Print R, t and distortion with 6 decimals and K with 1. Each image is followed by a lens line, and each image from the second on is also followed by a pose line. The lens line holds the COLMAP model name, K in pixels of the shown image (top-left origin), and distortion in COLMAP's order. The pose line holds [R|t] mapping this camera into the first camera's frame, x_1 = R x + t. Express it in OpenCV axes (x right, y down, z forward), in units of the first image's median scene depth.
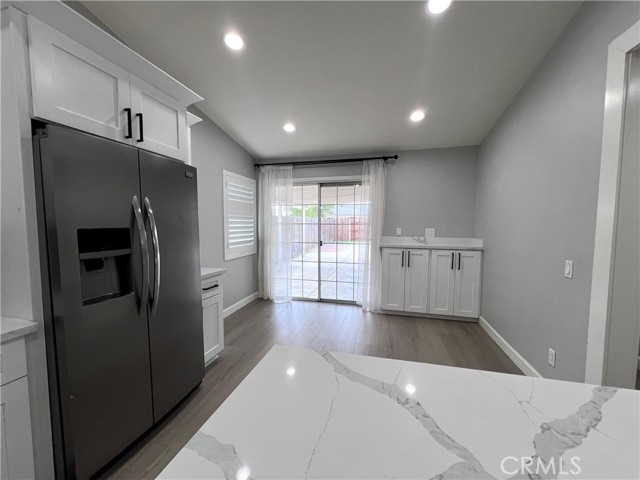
lens RADIAL K [[255.5, 0, 320.0], [0, 255.5, 240.0], [0, 0, 1]] dist [-0.000839, -0.000030]
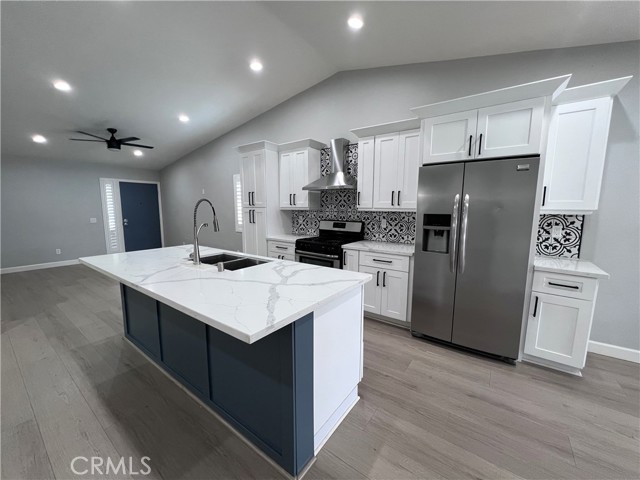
lens RADIAL K [[255.5, 0, 320.0], [0, 255.5, 240.0], [0, 0, 1]] dist [-0.000839, -0.000030]
pose [[-0.367296, 0.114803, -0.922992, 0.389343], [-0.069878, 0.986143, 0.150465, -0.025475], [0.927475, 0.119762, -0.354184, 0.288358]]
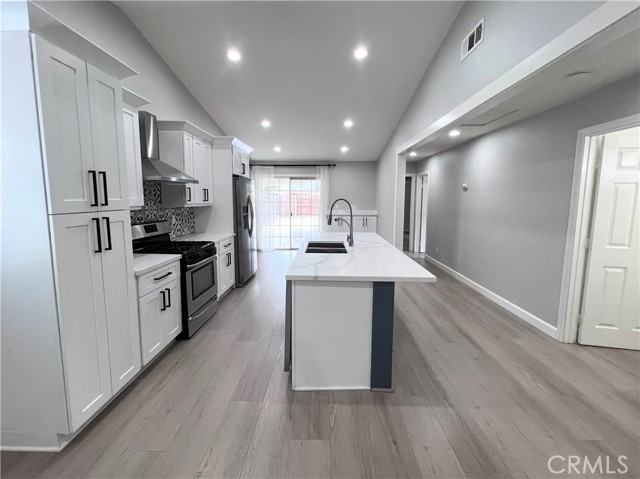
lens RADIAL K [[255.5, 0, 320.0], [0, 255.5, 239.5], [0, 0, 1]] dist [-0.000839, -0.000030]
pose [[0.975894, -0.034083, 0.215567, -0.201805], [0.014257, 0.995577, 0.092864, 0.028120], [-0.217778, -0.087552, 0.972063, -0.743133]]
